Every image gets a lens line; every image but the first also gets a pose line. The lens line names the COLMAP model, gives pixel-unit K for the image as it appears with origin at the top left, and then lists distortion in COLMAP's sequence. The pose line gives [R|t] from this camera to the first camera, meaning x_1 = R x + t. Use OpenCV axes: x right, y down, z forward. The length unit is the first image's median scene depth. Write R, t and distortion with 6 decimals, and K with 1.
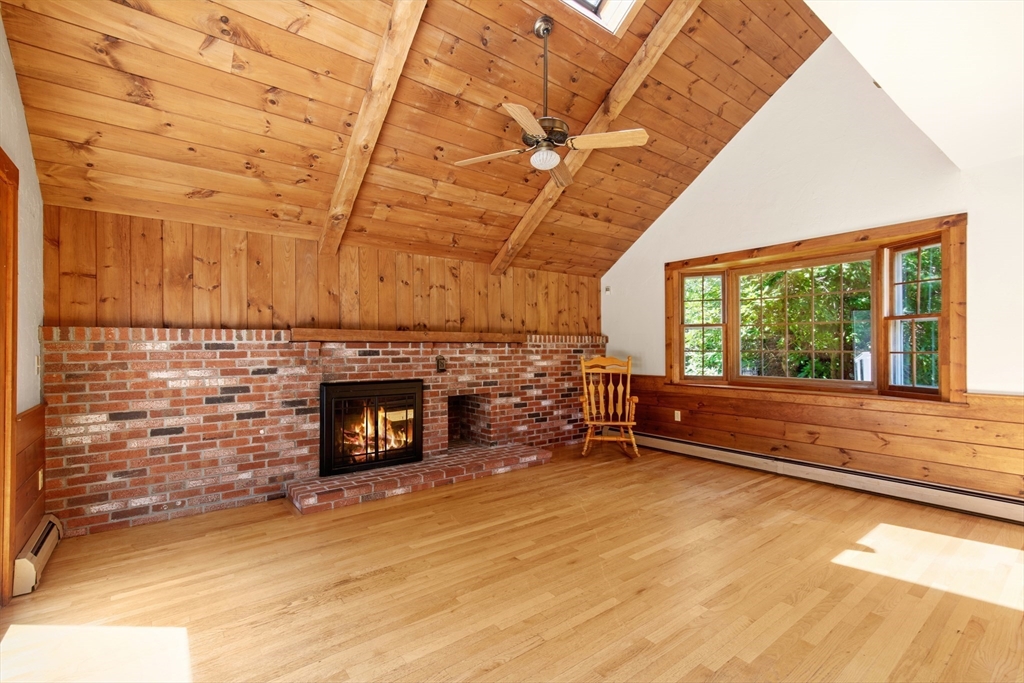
lens RADIAL K [[464.4, 0, 519.2], [0, 464.4, 345.6], [0, 0, 1]] dist [0.012378, -0.001116]
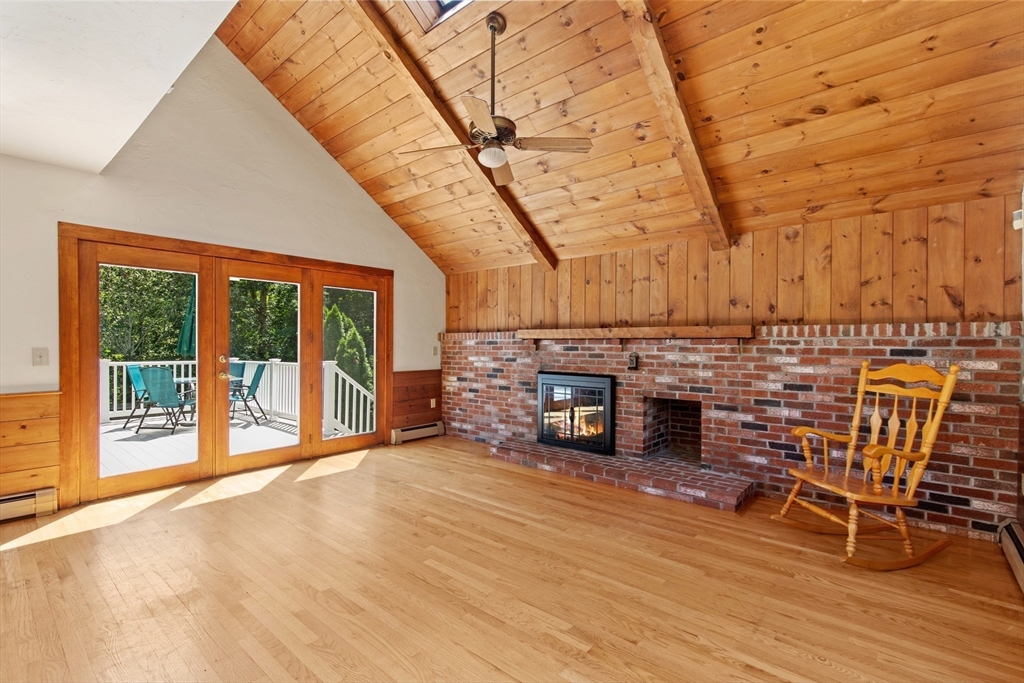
lens RADIAL K [[464.4, 0, 512.4], [0, 464.4, 345.1], [0, 0, 1]] dist [0.012378, -0.001116]
pose [[0.191812, 0.005147, -0.981418, 0.740014], [0.000599, 0.999985, 0.005362, 0.001011], [0.981432, -0.001616, 0.191806, 0.595068]]
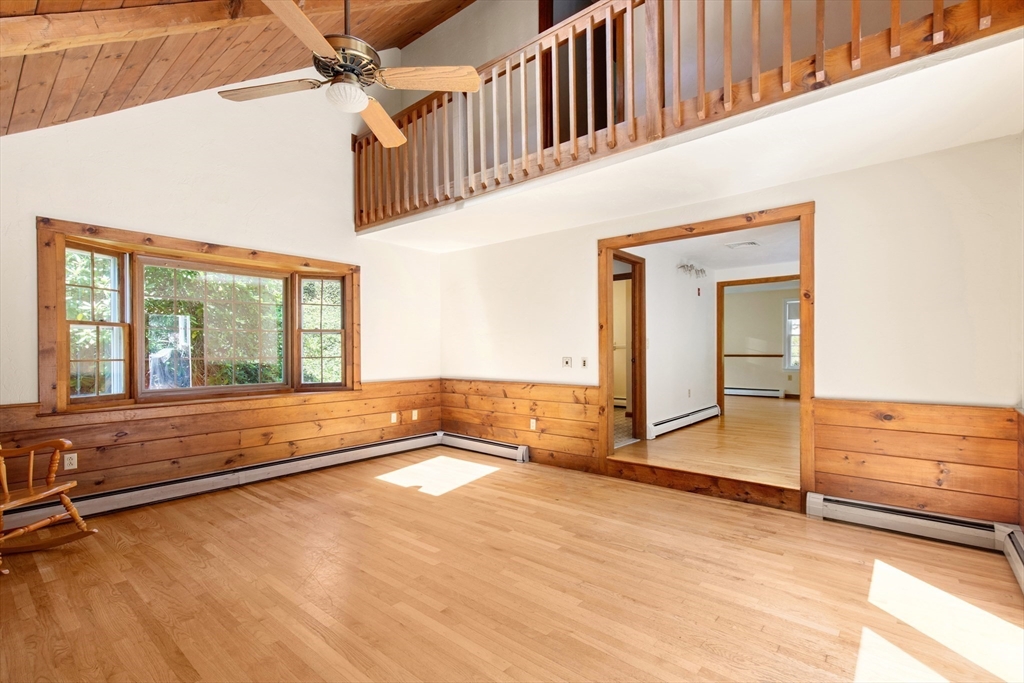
lens RADIAL K [[464.4, 0, 517.9], [0, 464.4, 348.4], [0, 0, 1]] dist [0.012378, -0.001116]
pose [[-0.204543, 0.009910, 0.978807, -0.505161], [0.002634, 0.999951, -0.009574, 0.002357], [-0.978854, 0.000619, -0.204559, 0.624449]]
